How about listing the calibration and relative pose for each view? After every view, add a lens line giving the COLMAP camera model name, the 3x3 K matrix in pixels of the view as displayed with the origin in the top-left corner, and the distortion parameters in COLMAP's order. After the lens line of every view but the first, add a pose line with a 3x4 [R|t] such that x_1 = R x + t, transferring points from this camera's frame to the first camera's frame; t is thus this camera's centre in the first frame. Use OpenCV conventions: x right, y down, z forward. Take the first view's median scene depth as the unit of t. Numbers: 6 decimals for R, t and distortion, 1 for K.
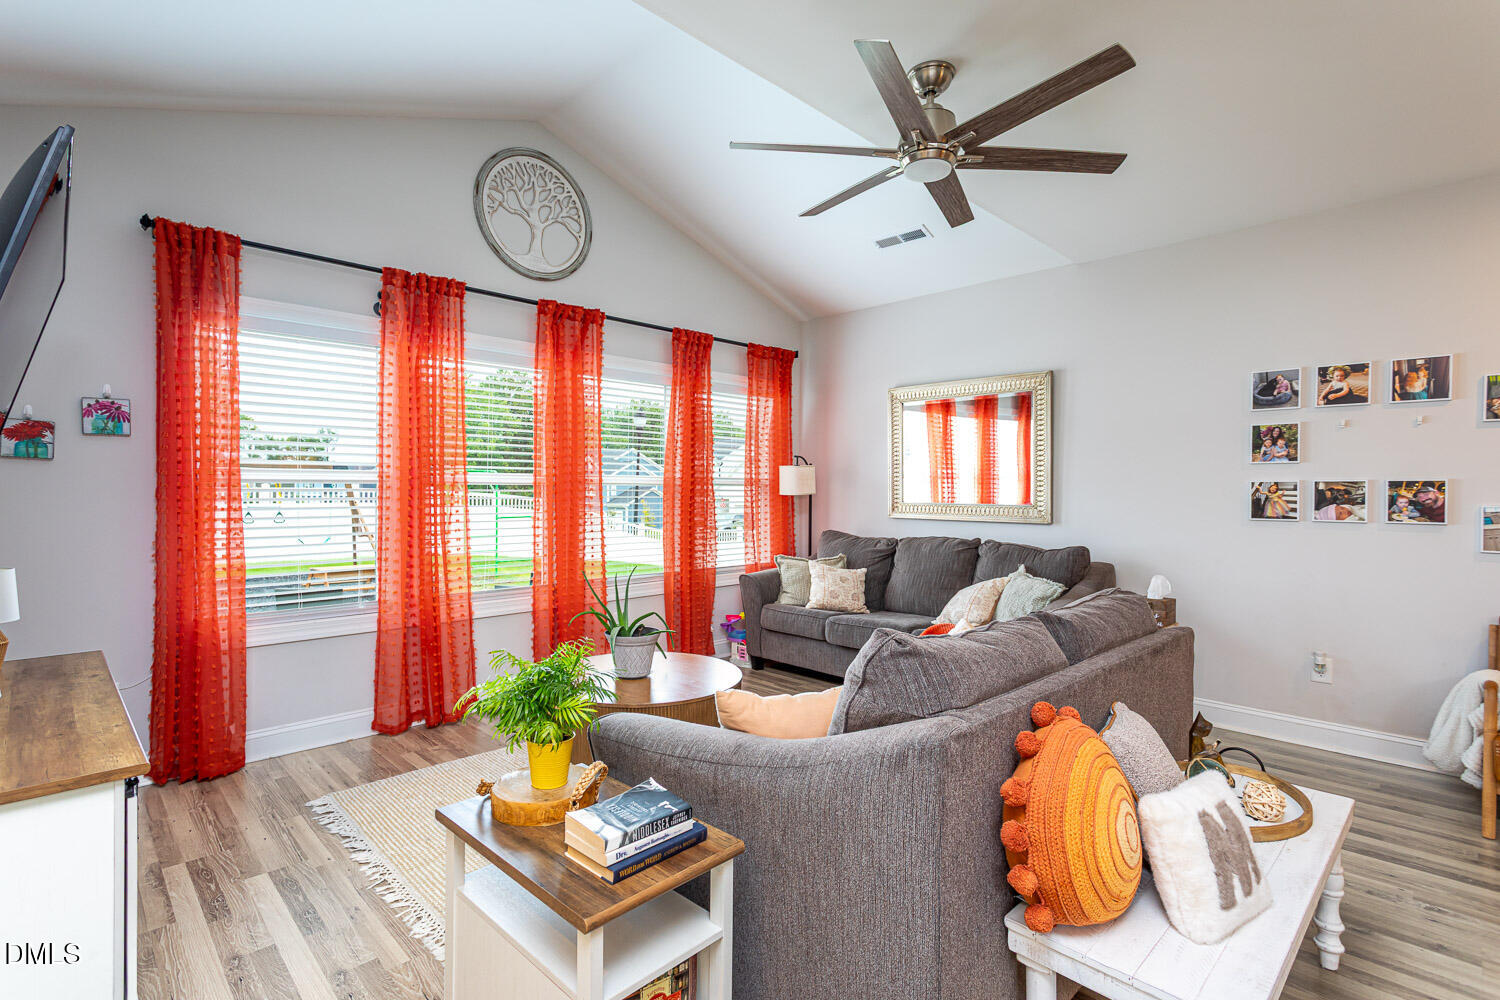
lens RADIAL K [[706.7, 0, 755.8], [0, 706.7, 502.9], [0, 0, 1]] dist [-0.000897, 0.000668]
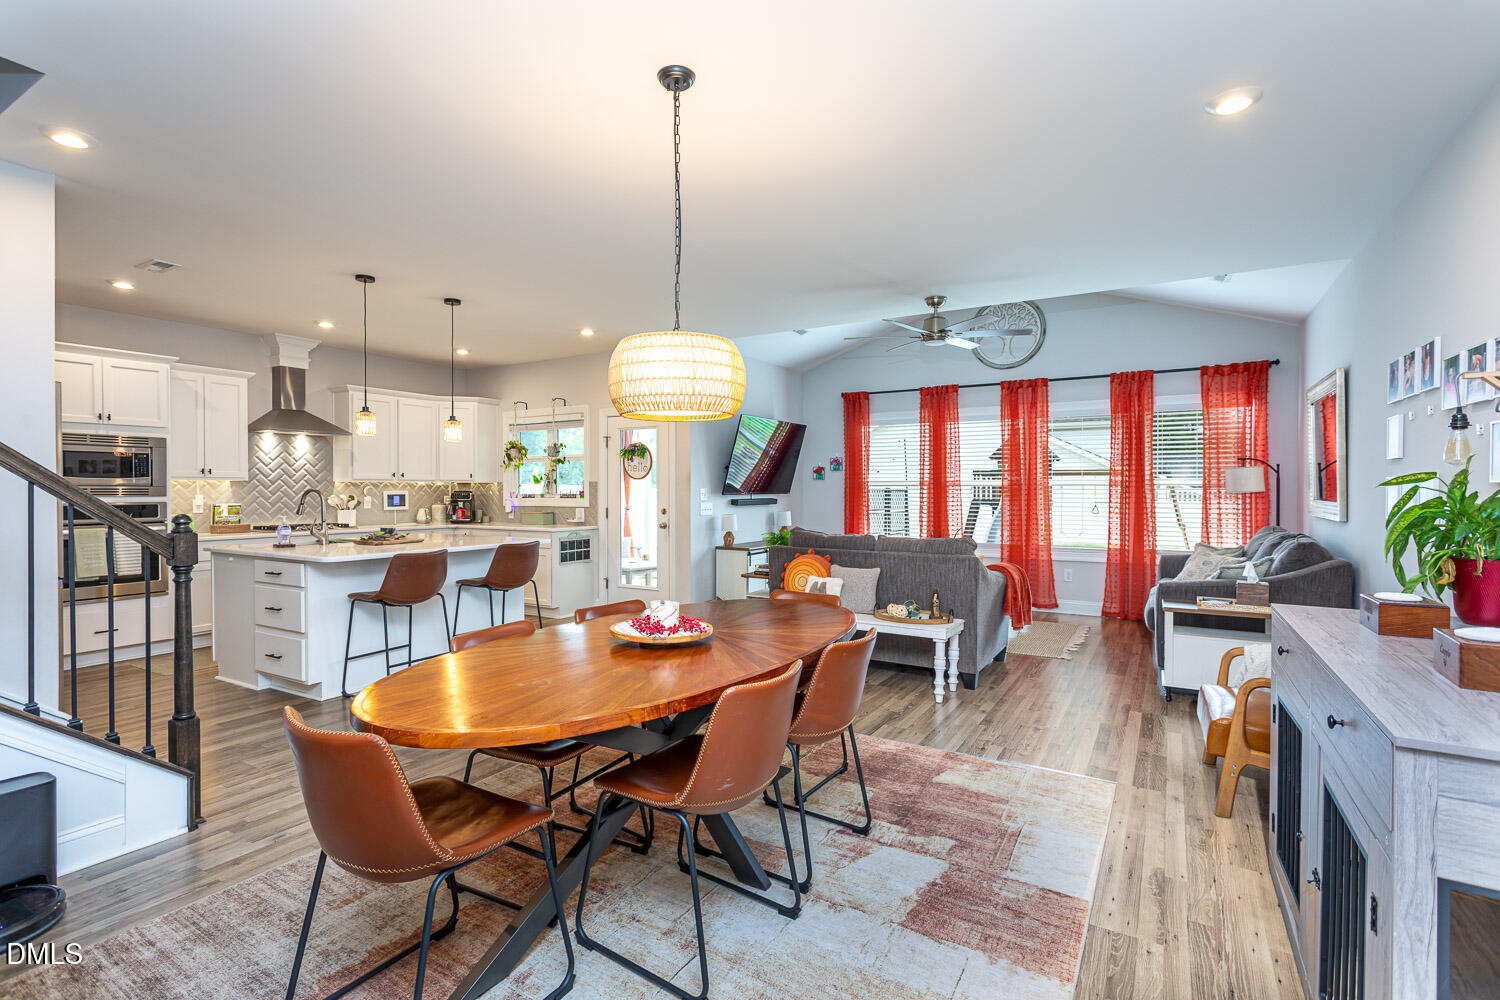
lens RADIAL K [[706.7, 0, 739.0], [0, 706.7, 498.3], [0, 0, 1]] dist [-0.000897, 0.000668]
pose [[0.231831, 0.015545, -0.972632, 1.211124], [-0.017005, 0.999784, 0.011926, -0.006289], [0.972608, 0.013775, 0.232045, -0.040324]]
